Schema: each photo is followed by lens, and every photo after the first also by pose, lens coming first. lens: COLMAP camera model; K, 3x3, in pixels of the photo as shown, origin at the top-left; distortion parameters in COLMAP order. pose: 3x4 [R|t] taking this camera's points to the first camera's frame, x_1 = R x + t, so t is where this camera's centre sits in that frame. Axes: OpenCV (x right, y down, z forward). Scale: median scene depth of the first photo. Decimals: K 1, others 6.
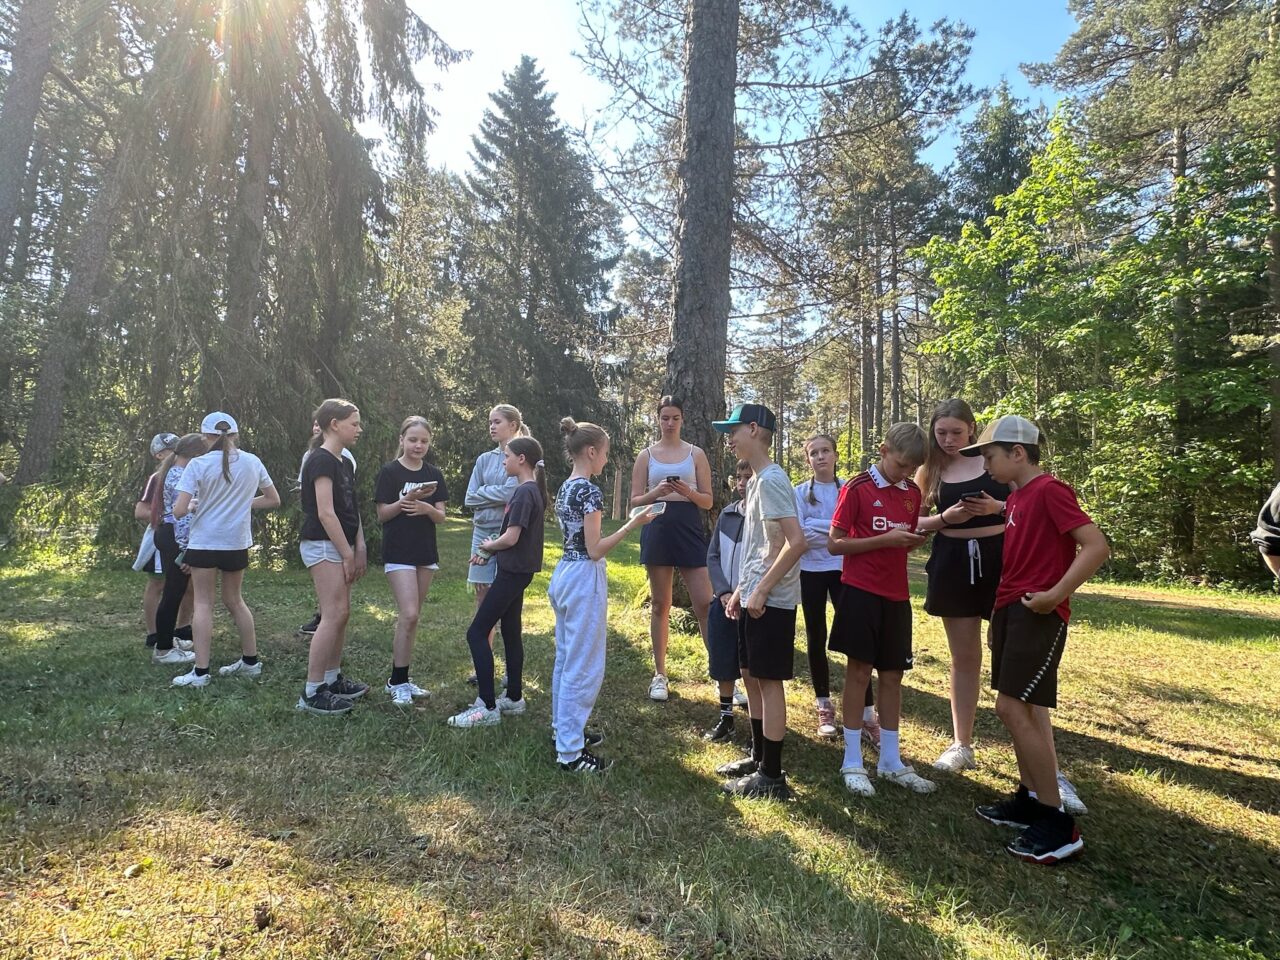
lens RADIAL K [[633.6, 0, 642.4], [0, 633.6, 481.0], [0, 0, 1]] dist [-0.001261, -0.000545]
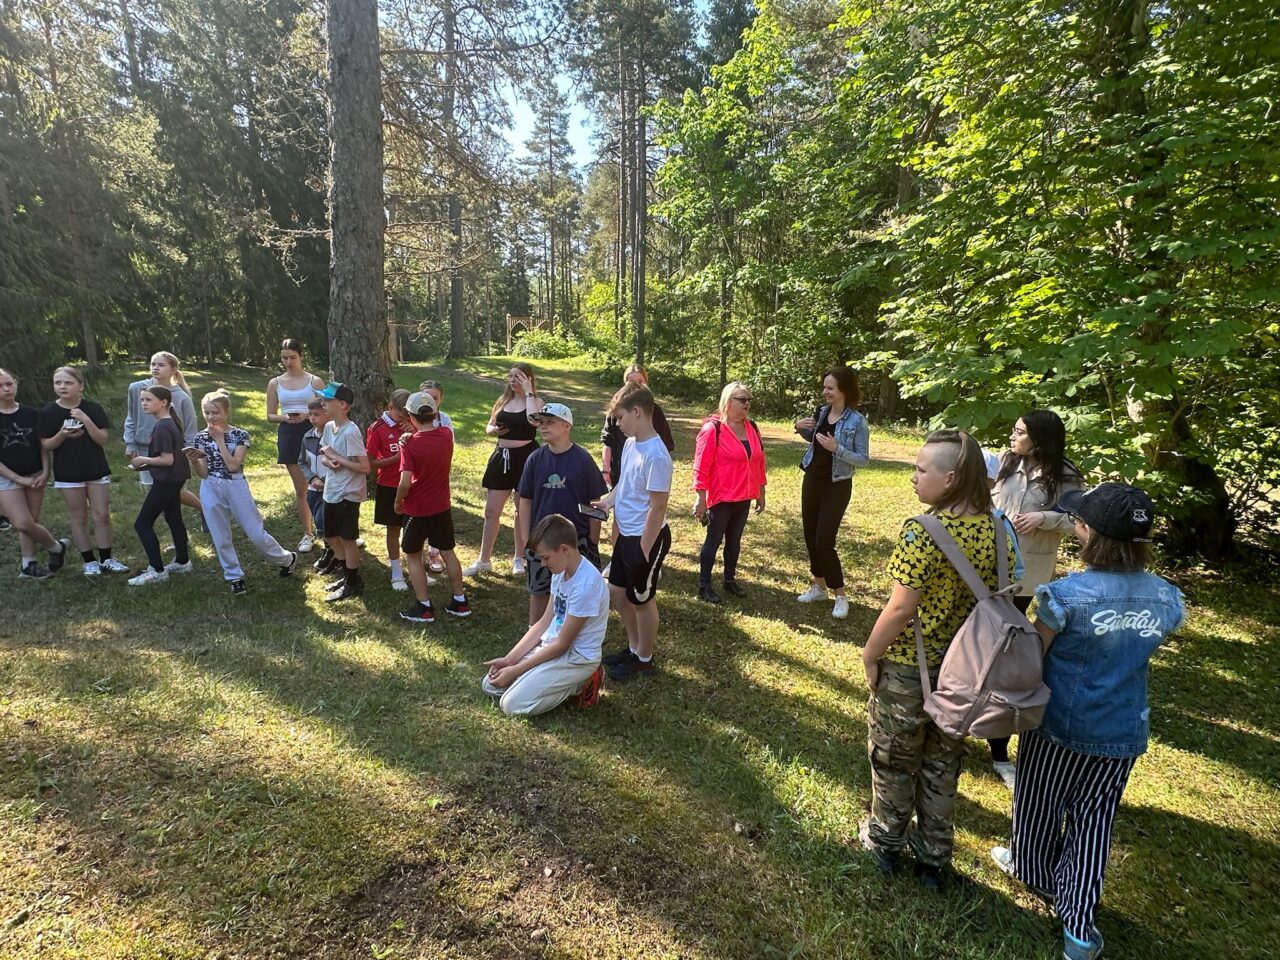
lens RADIAL K [[635.6, 0, 640.0], [0, 635.6, 480.0], [0, 0, 1]] dist [-0.003309, -0.000232]
pose [[0.955011, -0.067565, 0.288772, 0.051834], [-0.010607, 0.965299, 0.260933, -0.031807], [-0.296381, -0.252257, 0.921154, -0.083879]]
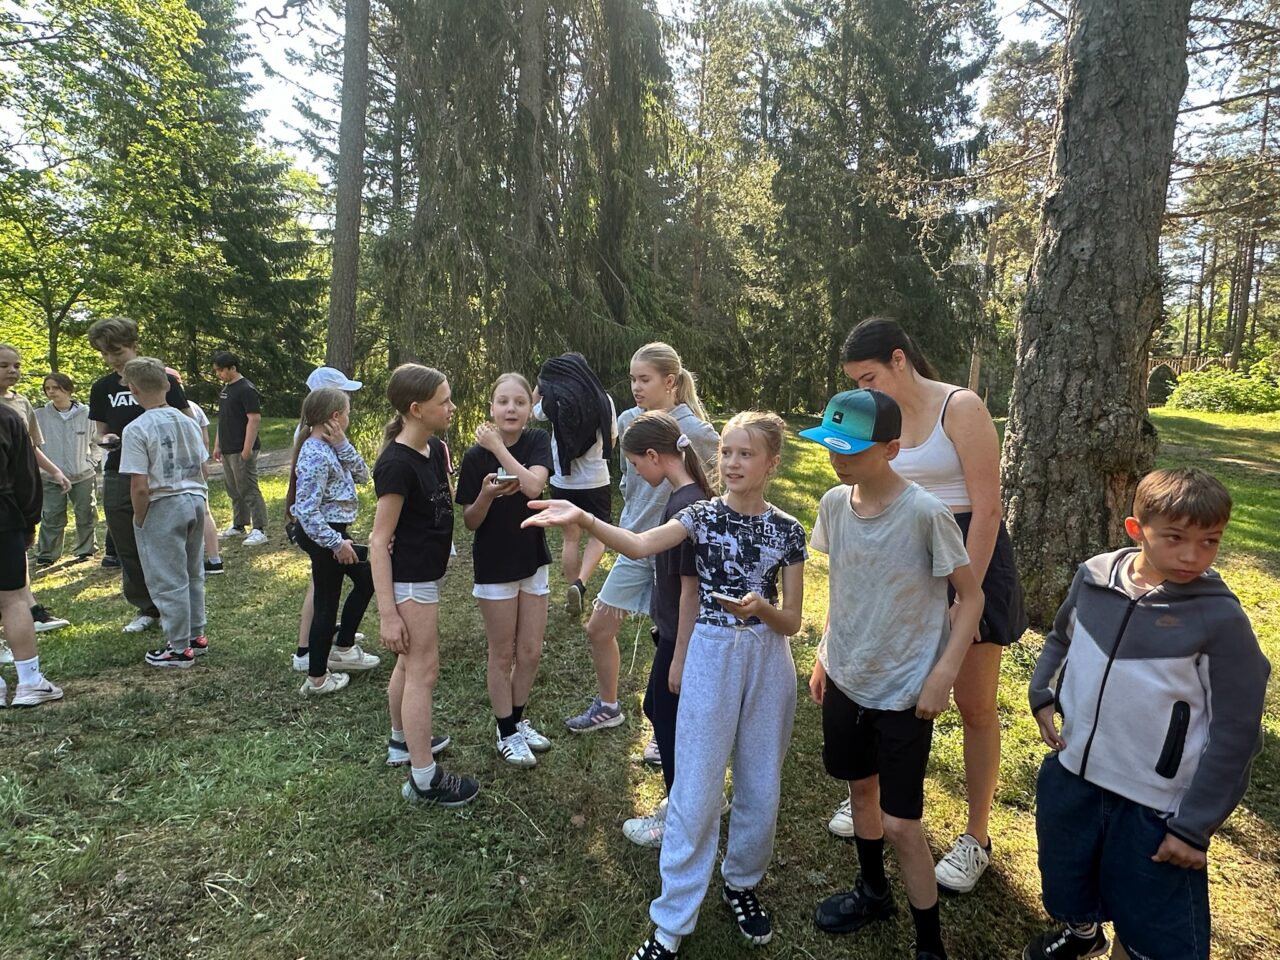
lens RADIAL K [[683.4, 0, 640.2], [0, 683.4, 488.5], [0, 0, 1]] dist [-0.002251, -0.001895]
pose [[0.880697, 0.045300, -0.471510, 0.004697], [0.038844, 0.985157, 0.167201, -0.013458], [0.472085, -0.165568, 0.865865, 0.054361]]
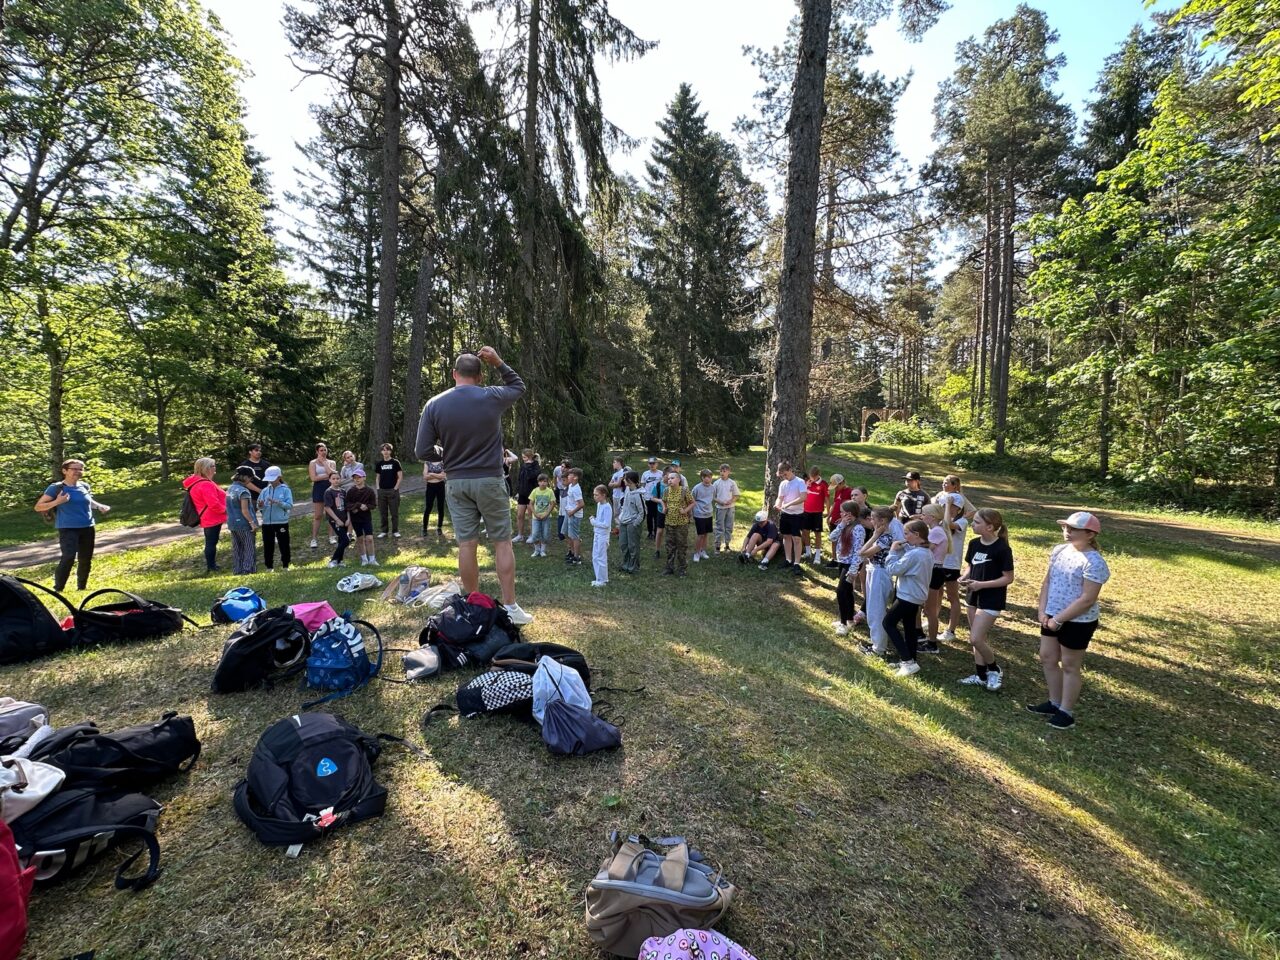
lens RADIAL K [[525.5, 0, 638.3], [0, 525.5, 483.5], [0, 0, 1]] dist [-0.001992, -0.000187]
pose [[0.958423, -0.004407, -0.285319, 0.023281], [0.047700, 0.988286, 0.144967, -0.047922], [0.281338, -0.152549, 0.947406, -0.126392]]
